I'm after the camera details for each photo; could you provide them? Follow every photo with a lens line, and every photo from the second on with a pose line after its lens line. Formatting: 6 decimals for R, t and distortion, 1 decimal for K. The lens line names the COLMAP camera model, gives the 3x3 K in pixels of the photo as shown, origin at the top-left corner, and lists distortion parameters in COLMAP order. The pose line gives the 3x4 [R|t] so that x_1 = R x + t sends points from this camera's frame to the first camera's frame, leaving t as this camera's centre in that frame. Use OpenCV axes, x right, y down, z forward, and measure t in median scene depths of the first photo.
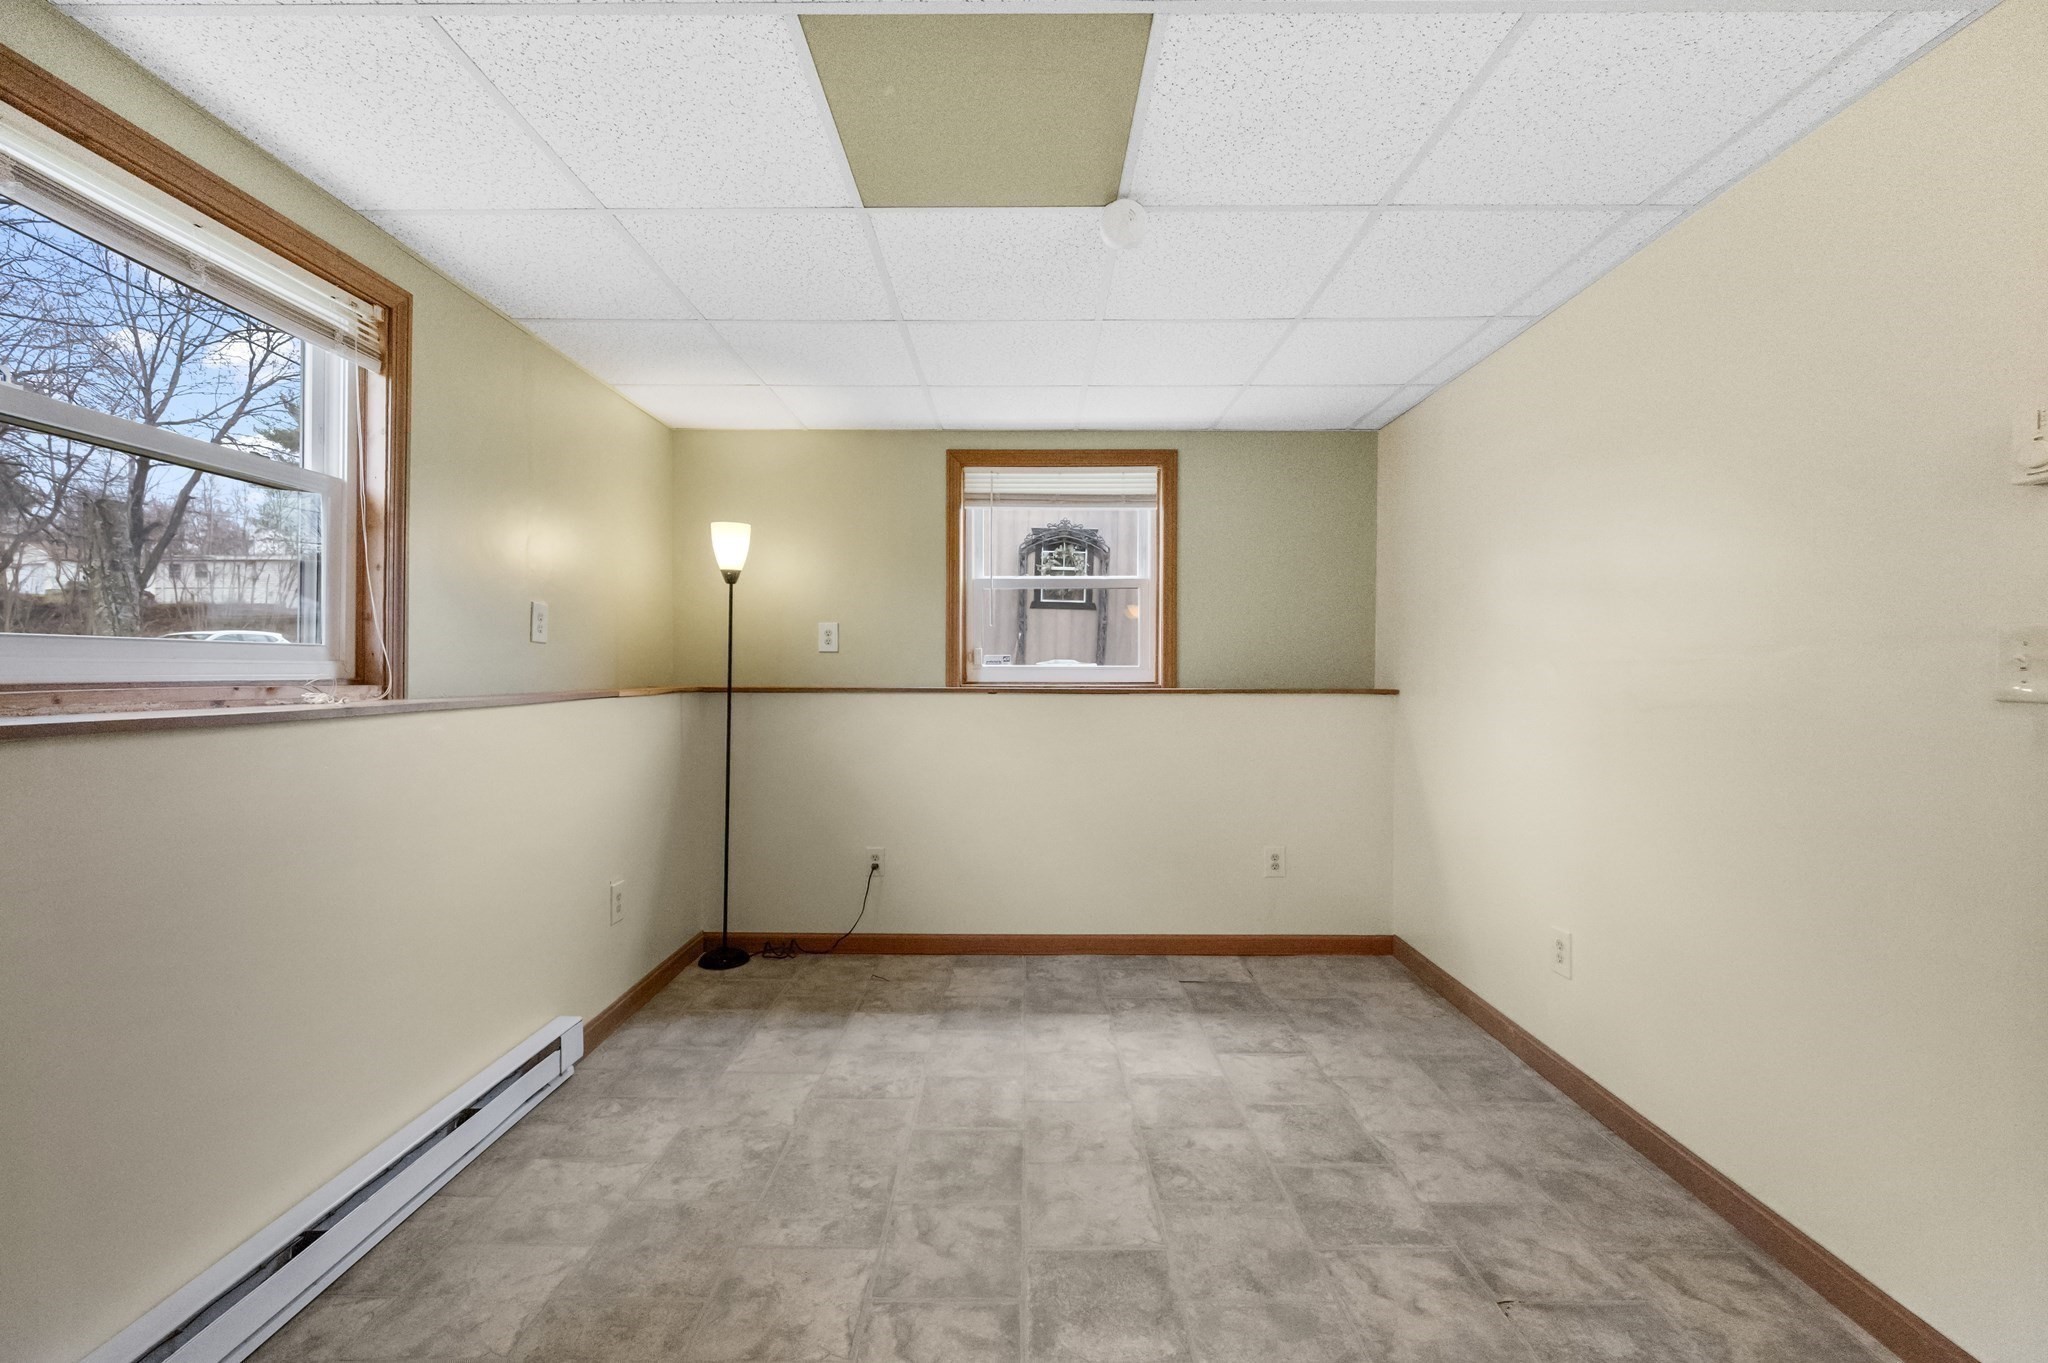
lens RADIAL K [[815.2, 0, 1028.3], [0, 815.2, 679.2], [0, 0, 1]] dist [-0.006946, 0.000281]
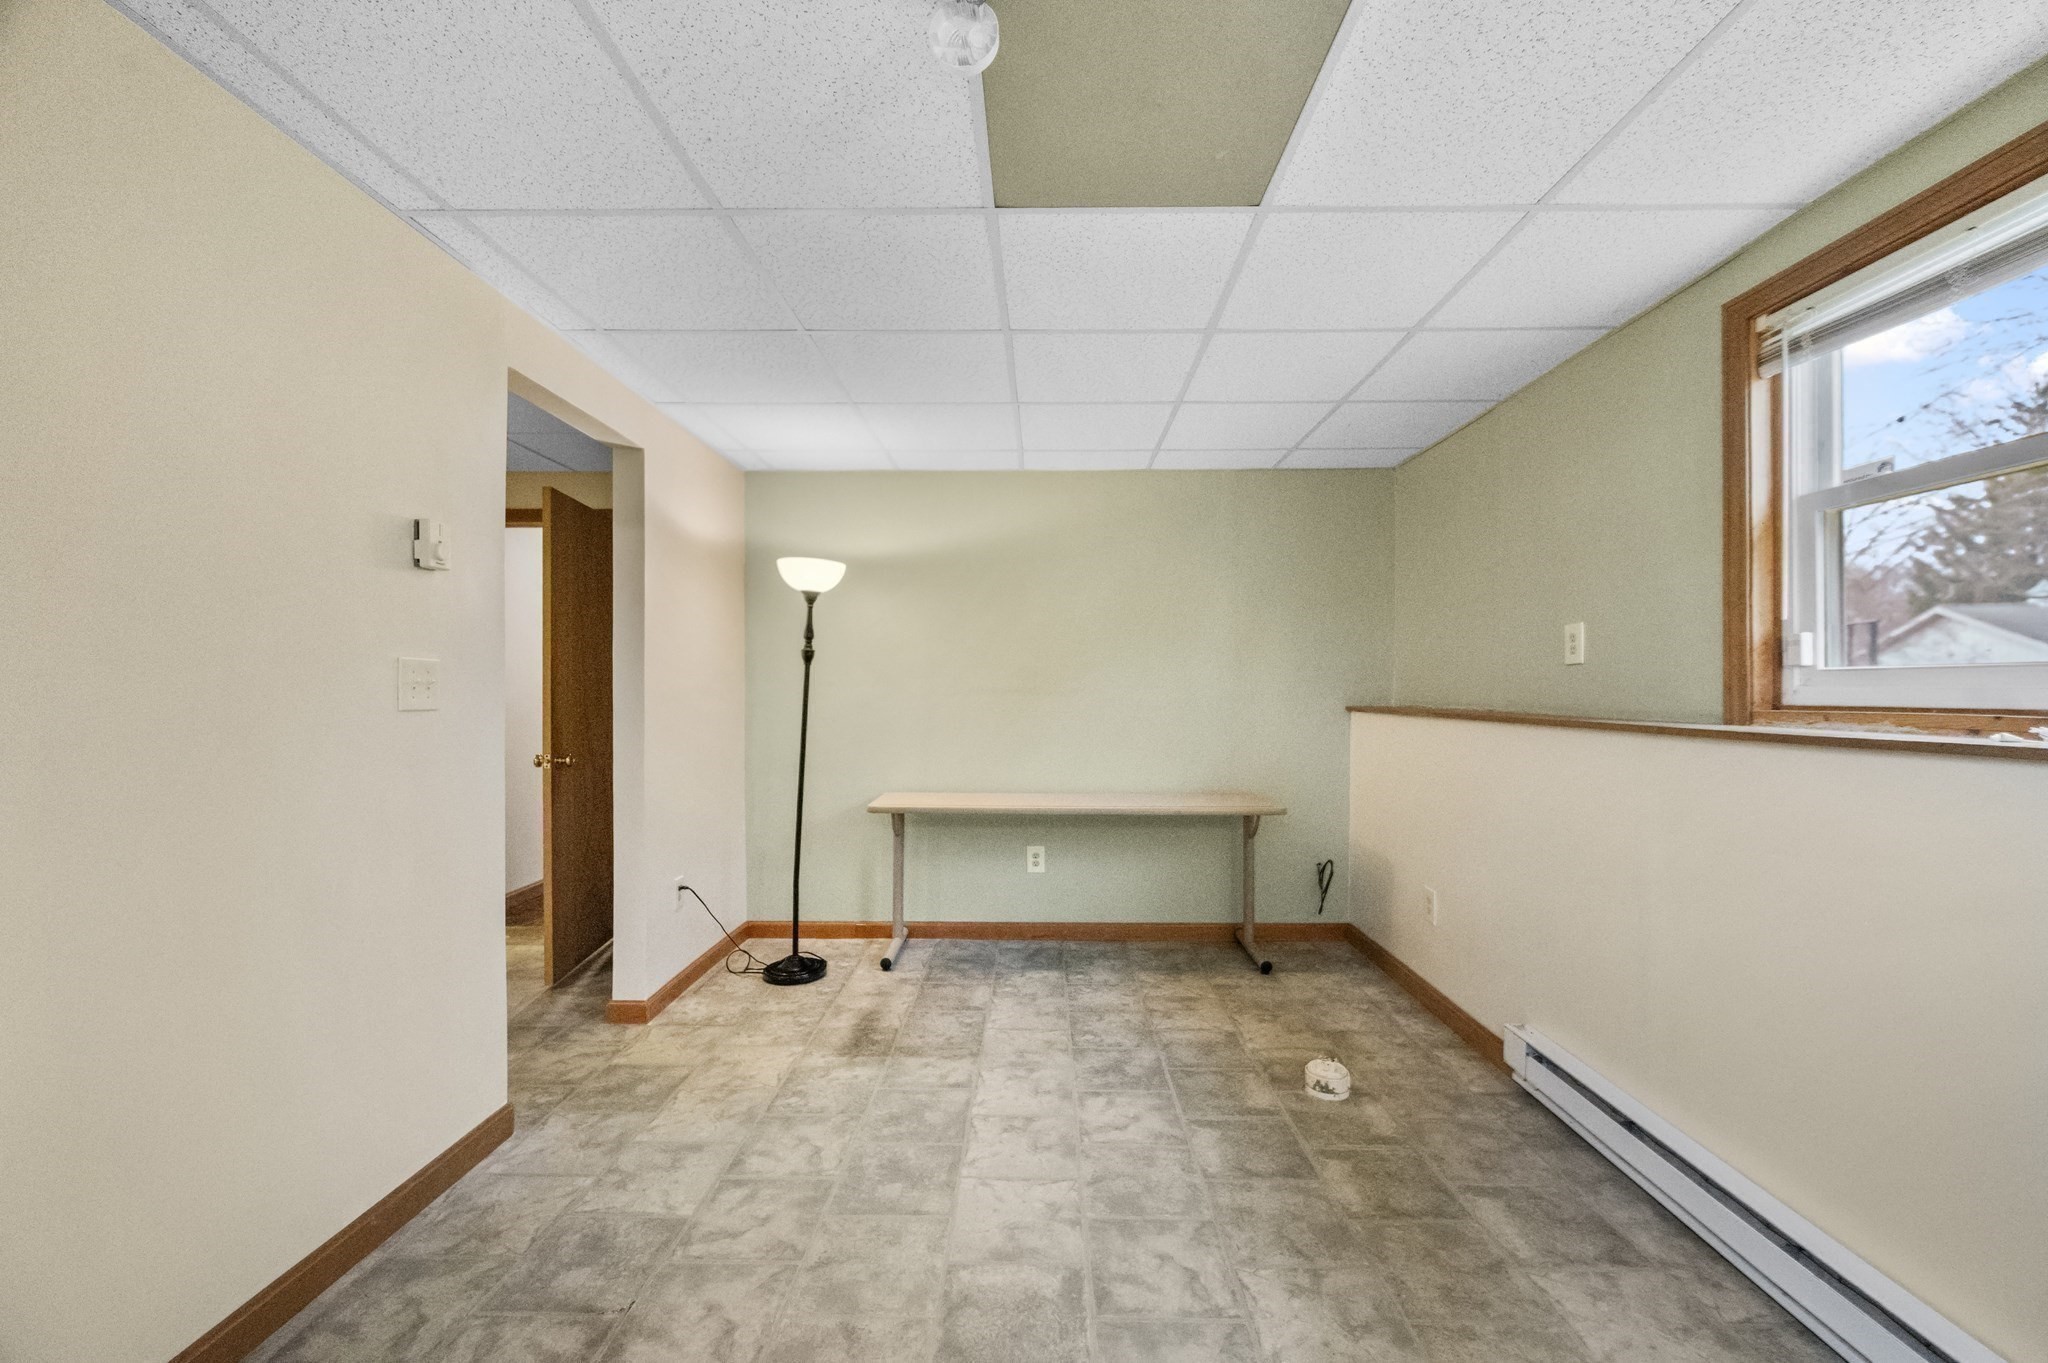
lens RADIAL K [[815.2, 0, 1006.1], [0, 815.2, 685.3], [0, 0, 1]] dist [-0.006946, 0.000281]
pose [[-0.998617, -0.002824, 0.052493, 0.050560], [-0.002242, 0.999935, 0.011144, -0.033176], [-0.052521, 0.011011, -0.998559, 1.997010]]
